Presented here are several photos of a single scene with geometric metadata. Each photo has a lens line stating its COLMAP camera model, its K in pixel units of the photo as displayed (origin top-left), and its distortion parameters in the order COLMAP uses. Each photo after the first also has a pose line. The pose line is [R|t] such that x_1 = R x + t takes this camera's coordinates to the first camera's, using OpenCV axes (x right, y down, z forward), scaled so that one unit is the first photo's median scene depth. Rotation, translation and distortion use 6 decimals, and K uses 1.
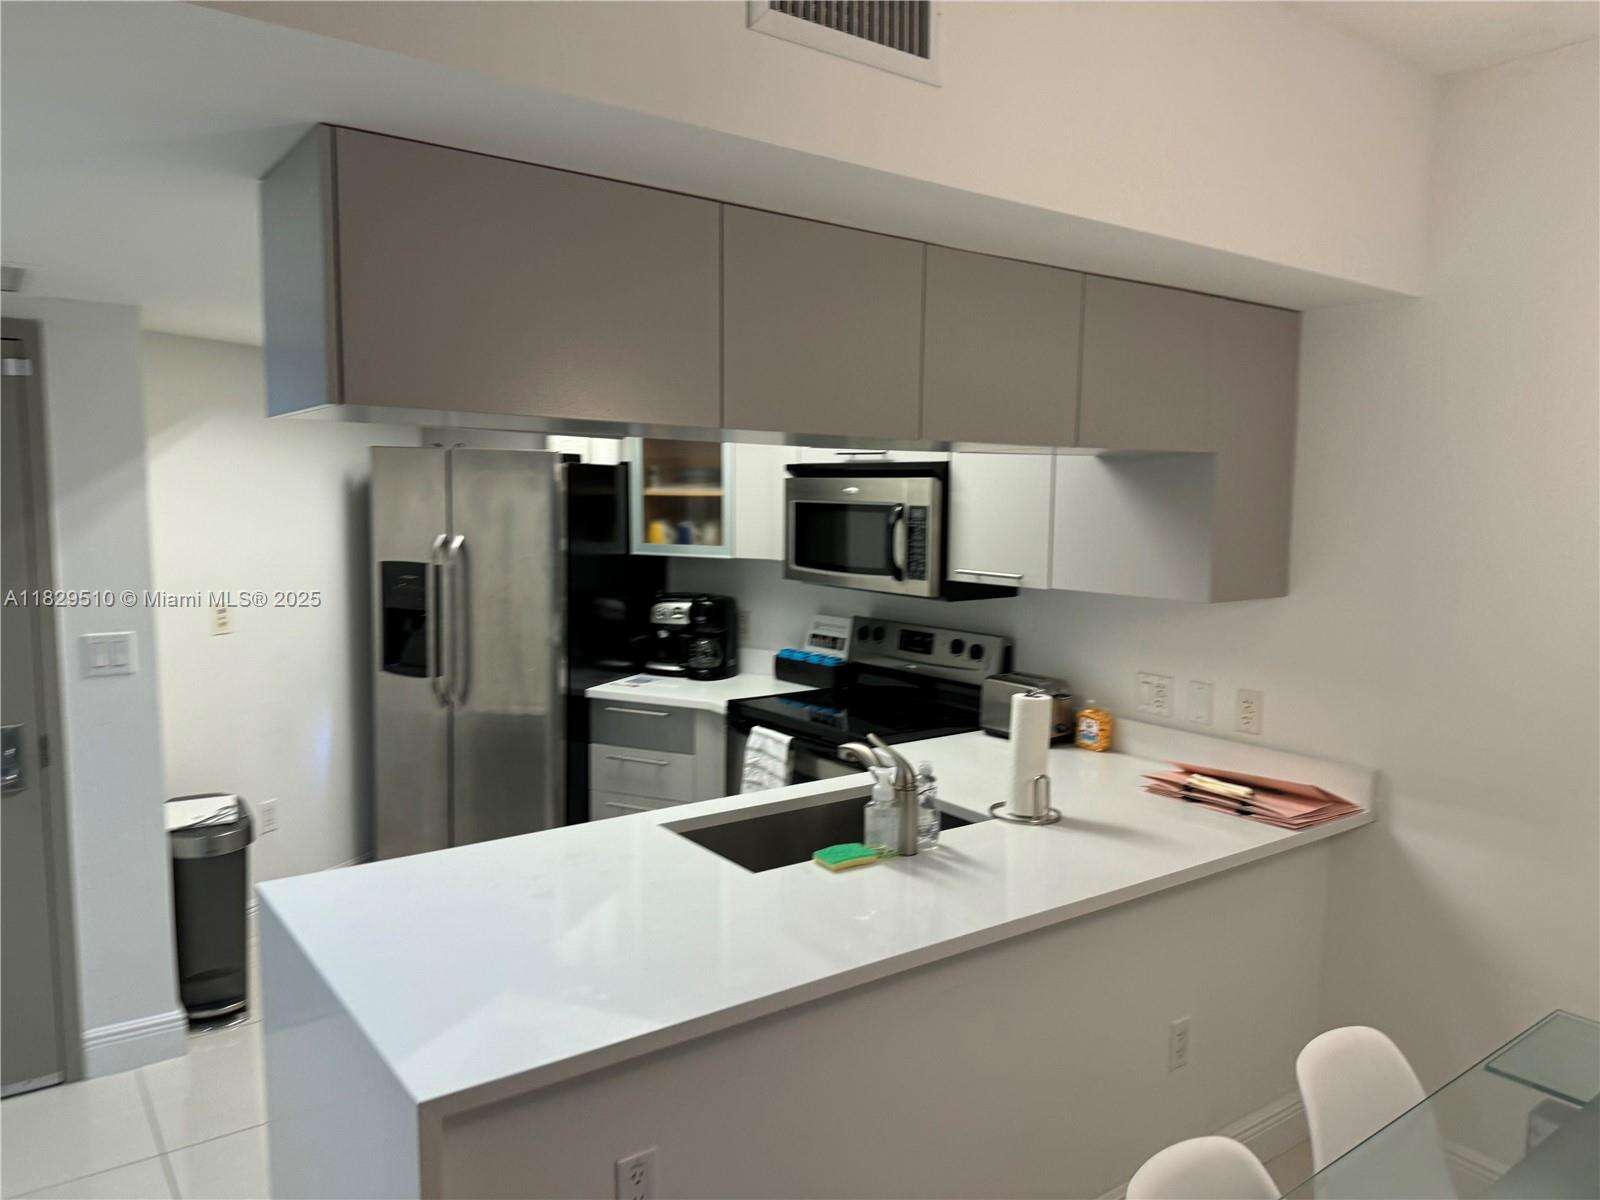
lens RADIAL K [[1126.4, 0, 800.0], [0, 1126.4, 600.0], [0, 0, 1]] dist [0.065911, -0.004306]
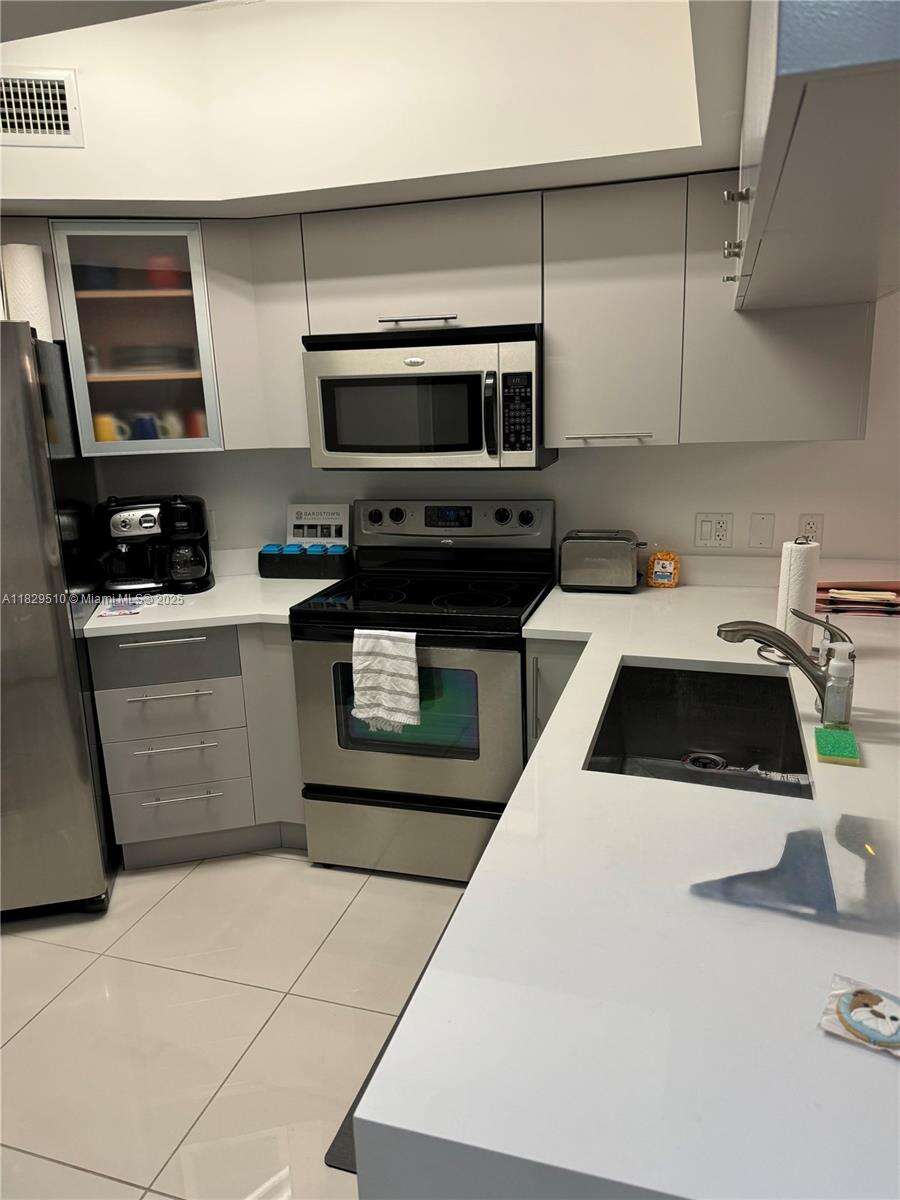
lens RADIAL K [[844.8, 0, 450.0], [0, 844.8, 600.0], [0, 0, 1]] dist [0.065911, -0.004306]
pose [[0.804337, -0.186089, 0.564280, -0.311497], [0.103043, 0.978987, 0.175973, -0.021258], [-0.585170, -0.083396, 0.806611, 0.344298]]
